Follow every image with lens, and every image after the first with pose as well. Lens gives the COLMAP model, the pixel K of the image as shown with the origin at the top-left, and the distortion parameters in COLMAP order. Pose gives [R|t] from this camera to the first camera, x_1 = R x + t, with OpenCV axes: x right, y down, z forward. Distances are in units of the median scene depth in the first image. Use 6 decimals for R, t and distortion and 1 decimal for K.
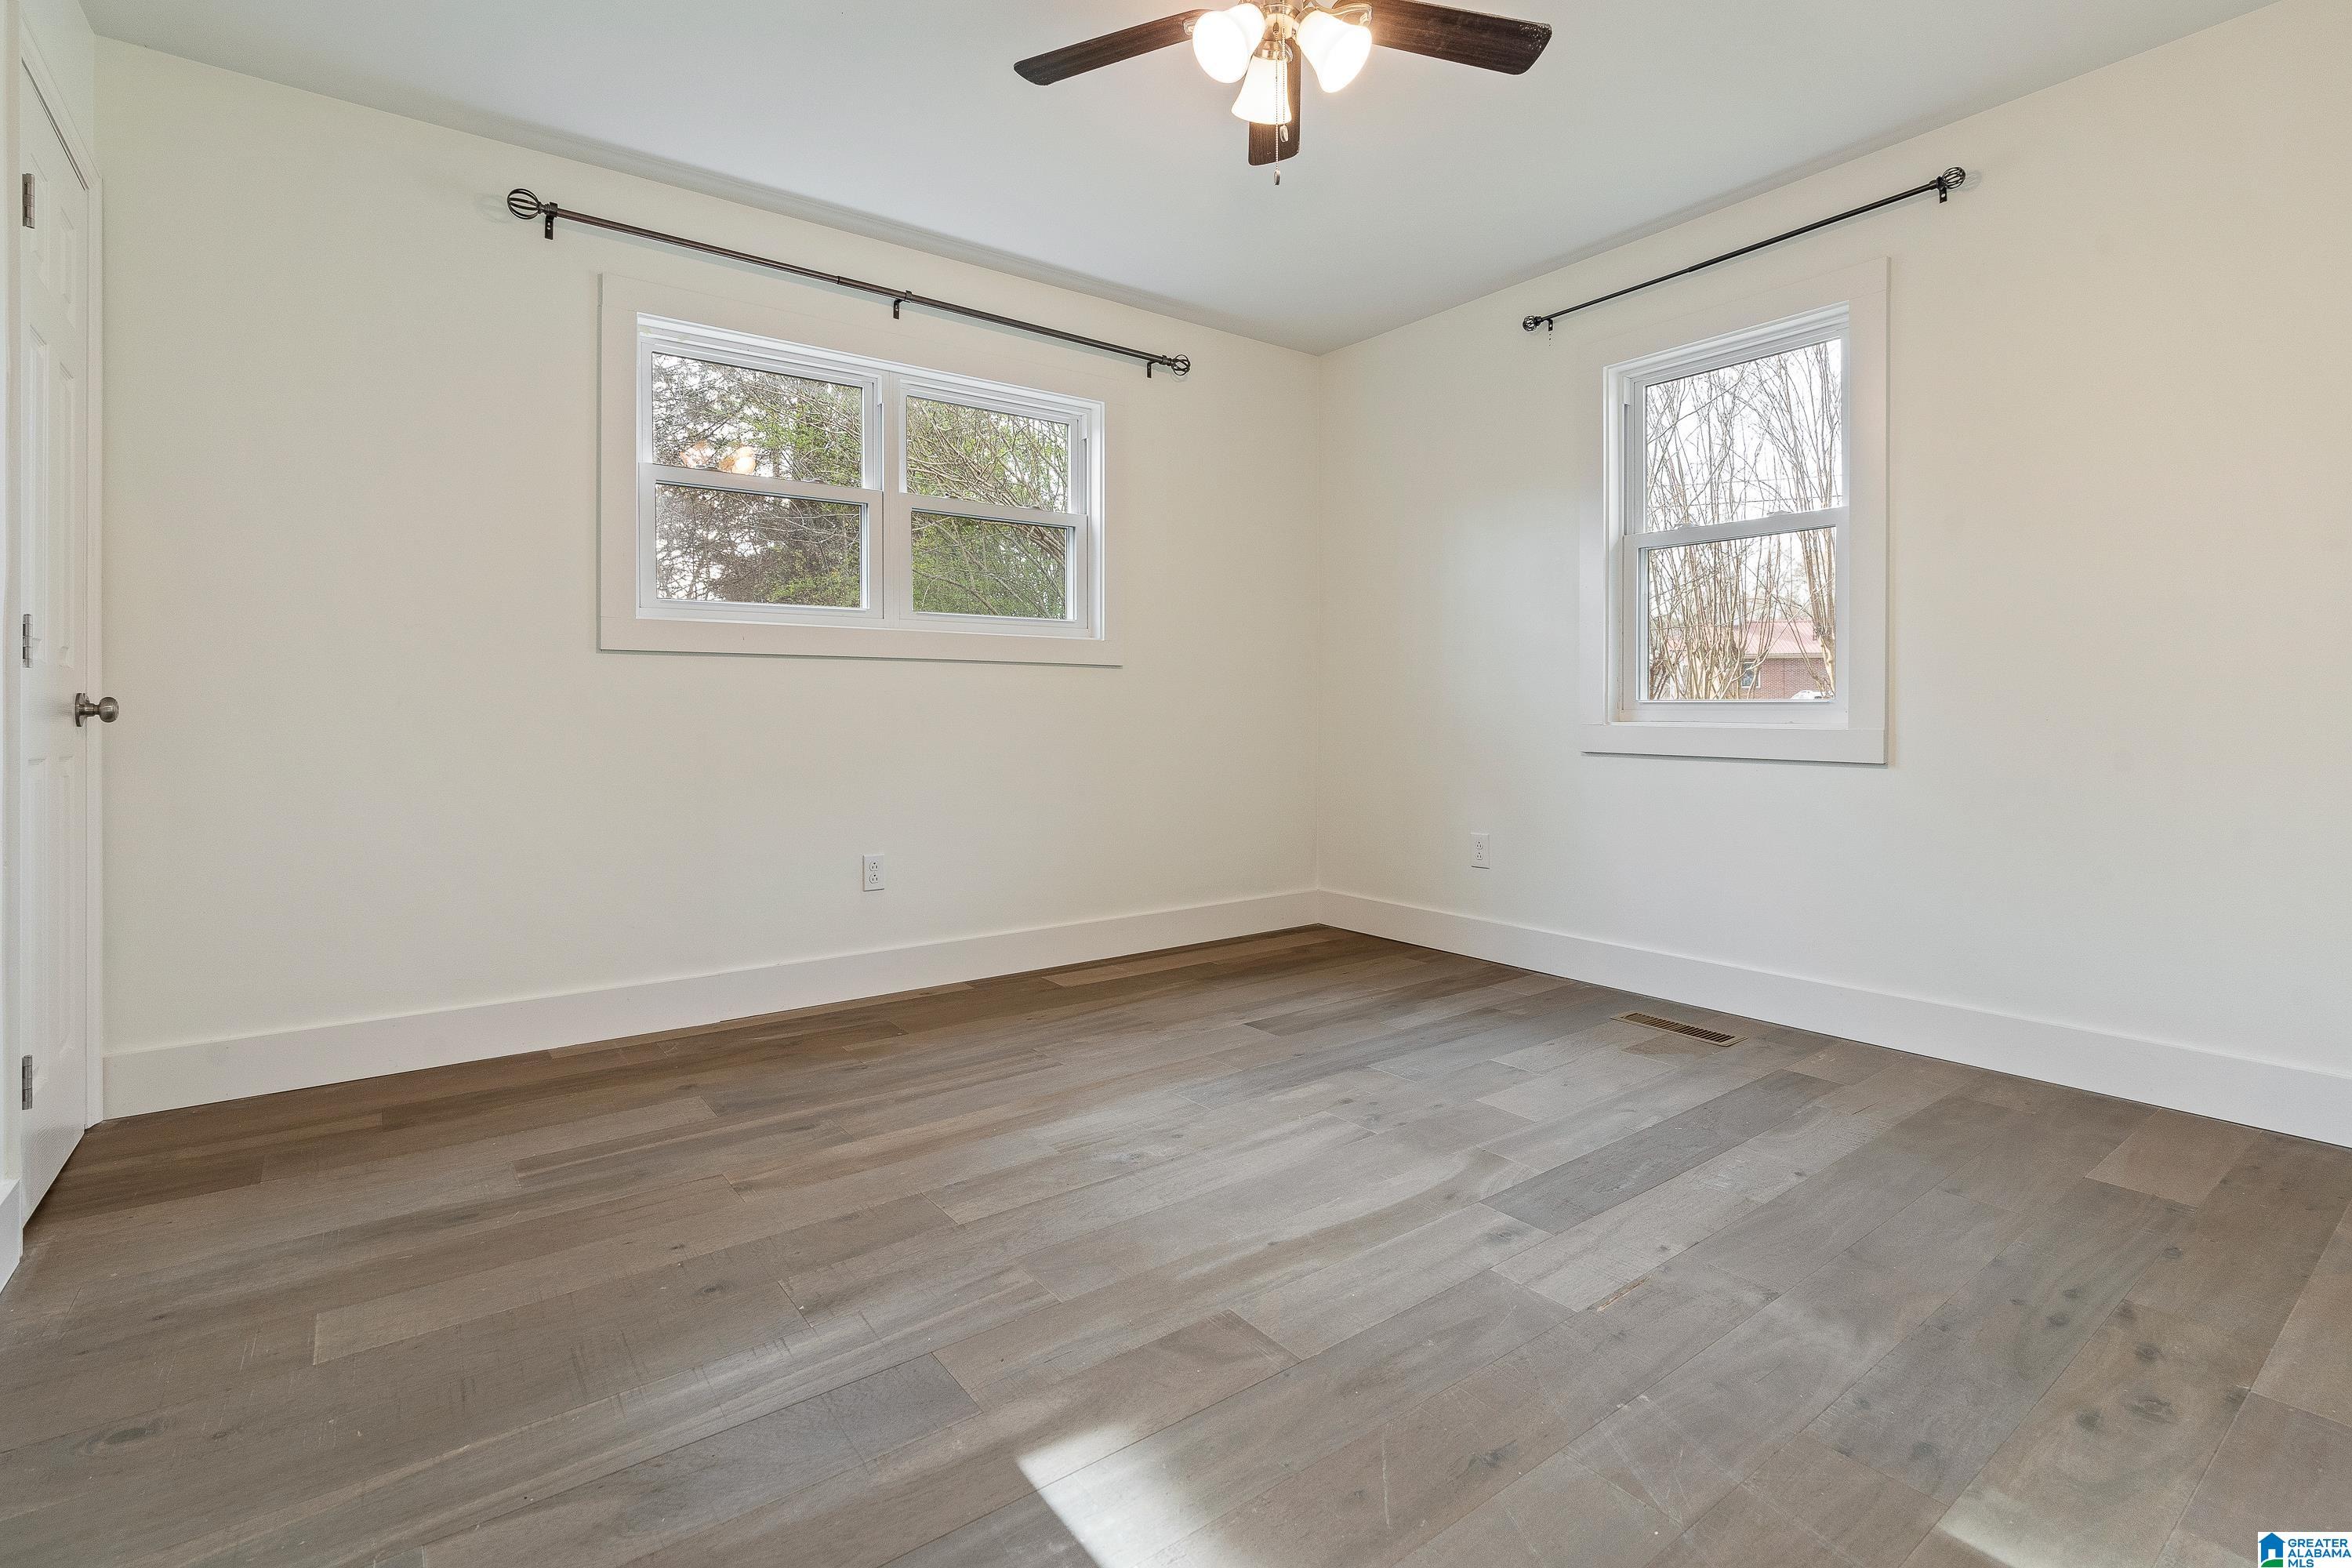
lens RADIAL K [[1086.4, 0, 1183.0], [0, 1086.4, 709.7], [0, 0, 1]] dist [-0.034116, 0.020050]
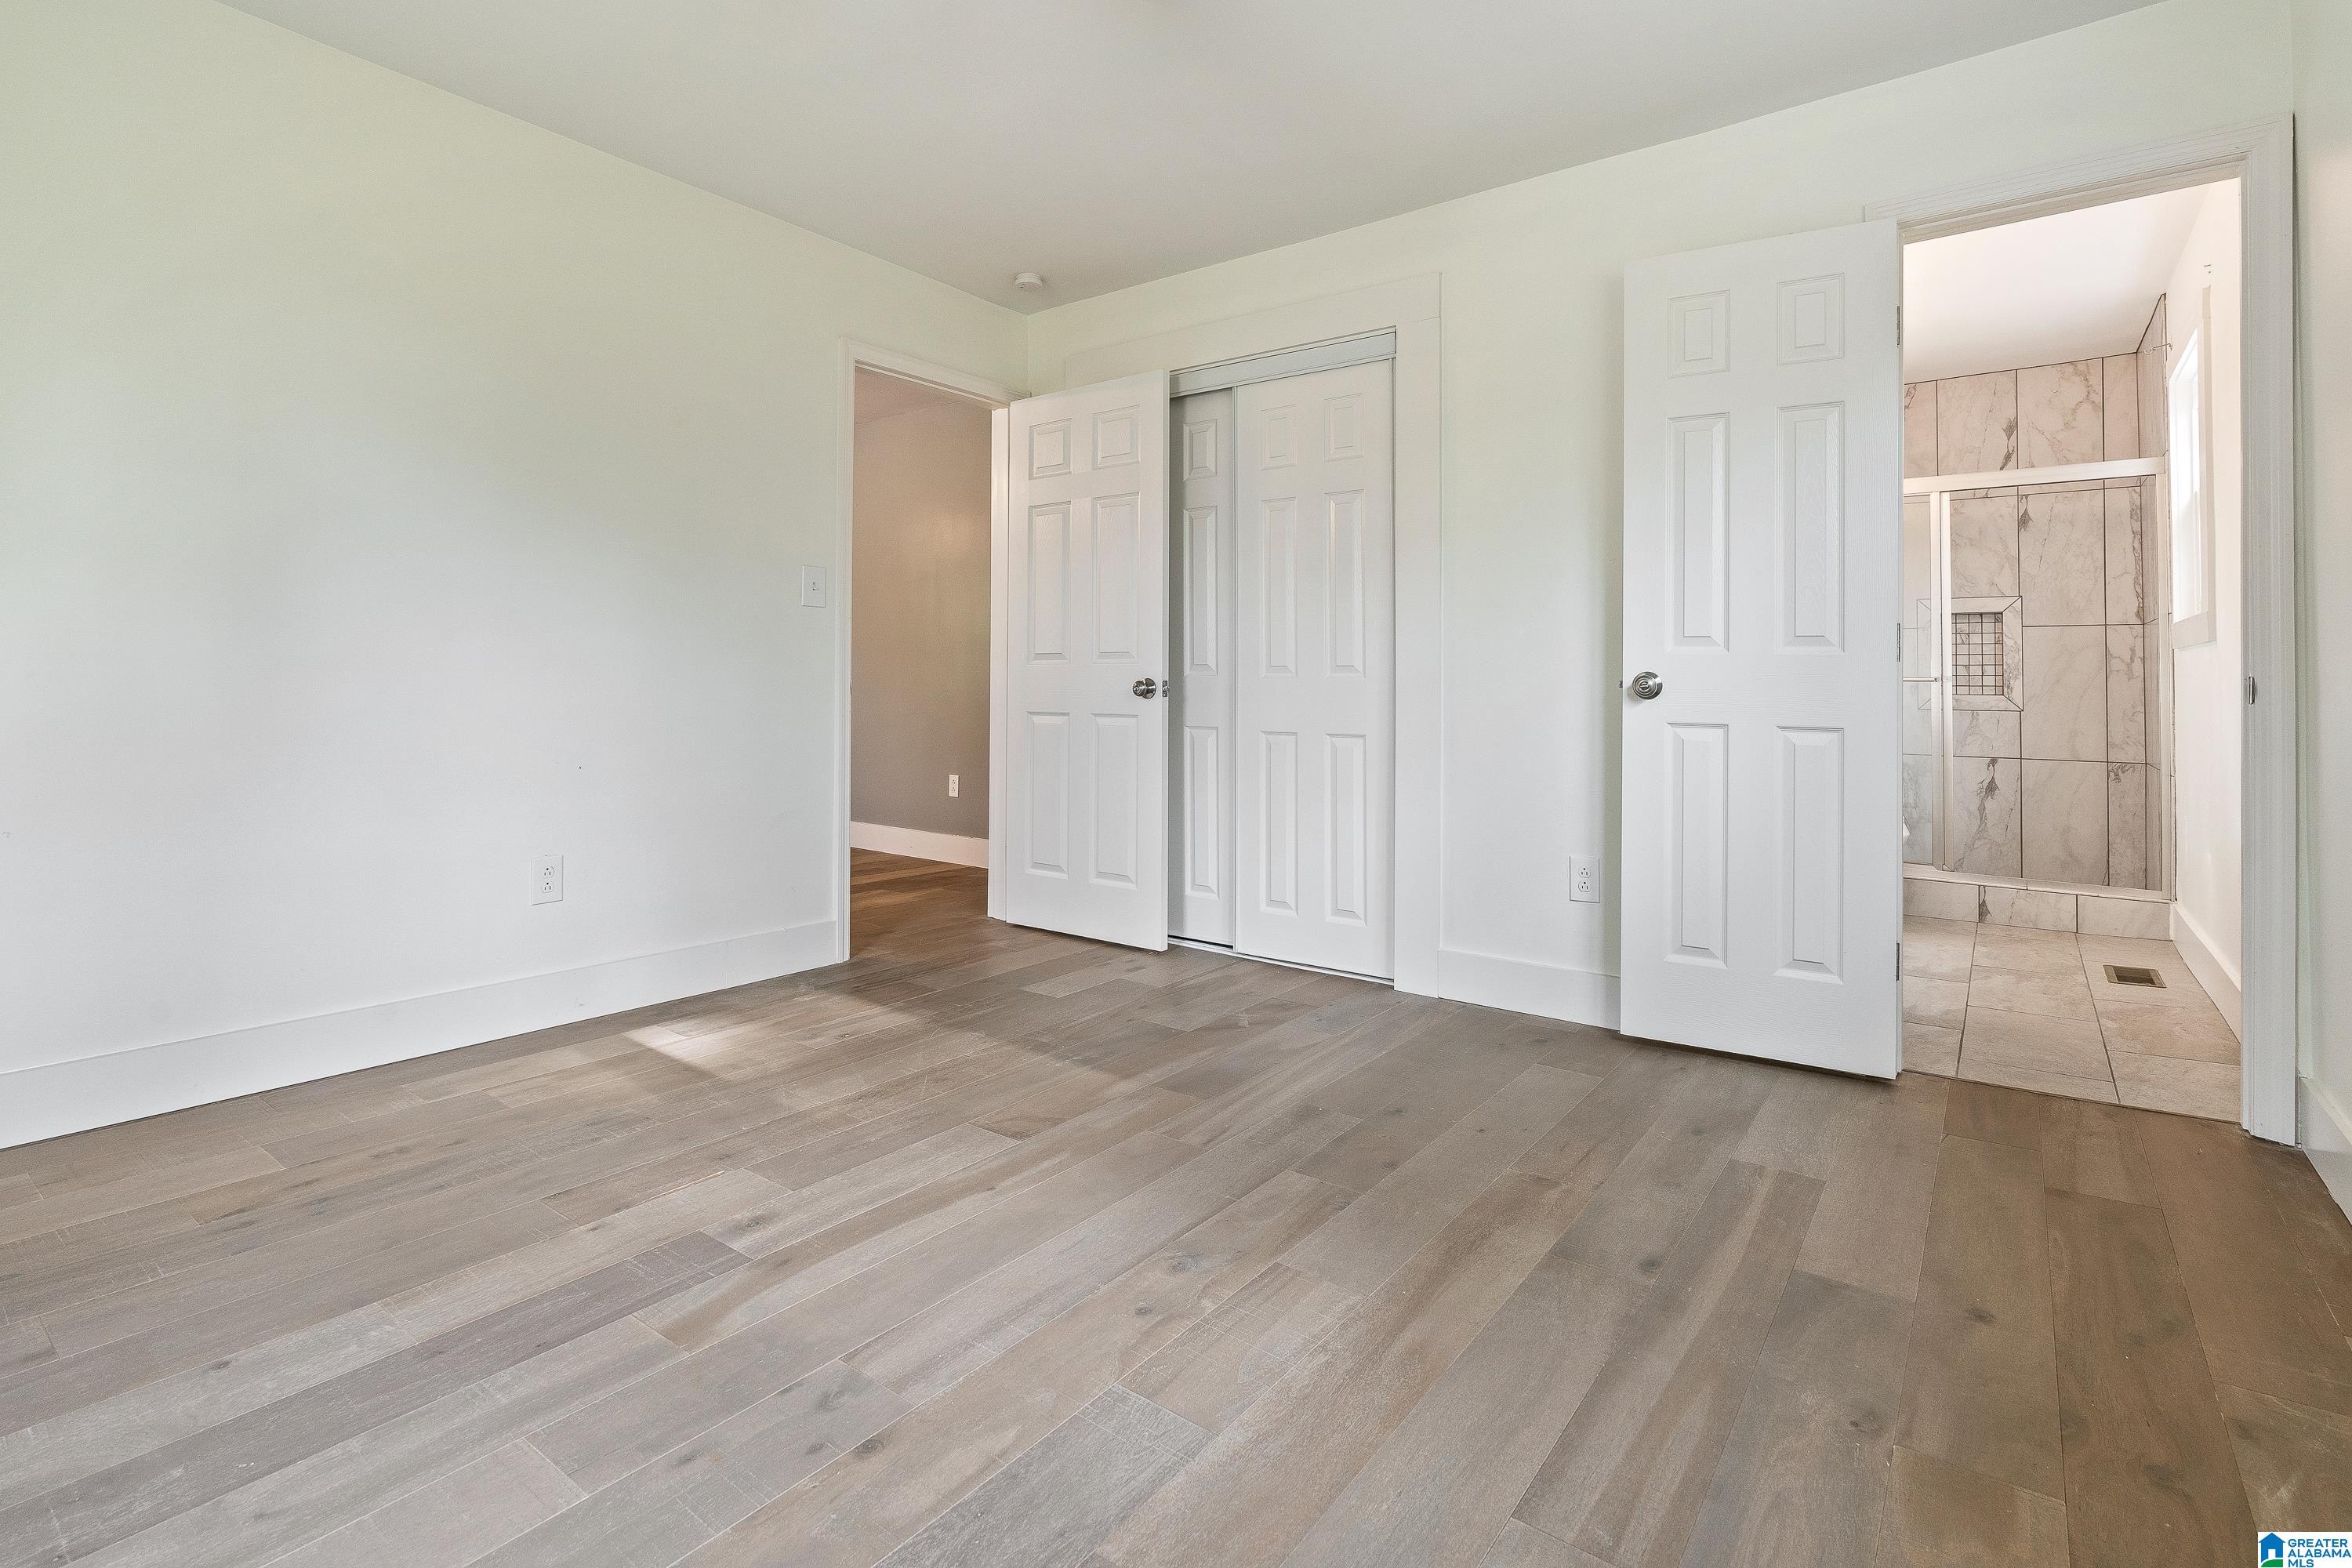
lens RADIAL K [[1117.0, 0, 1174.0], [0, 1117.0, 676.4], [0, 0, 1]] dist [0.127143, -0.000050]
pose [[-0.959406, -0.000533, -0.282027, 0.208493], [0.001906, 0.999963, -0.008373, -0.004473], [0.282021, -0.008570, -0.959370, 1.934870]]
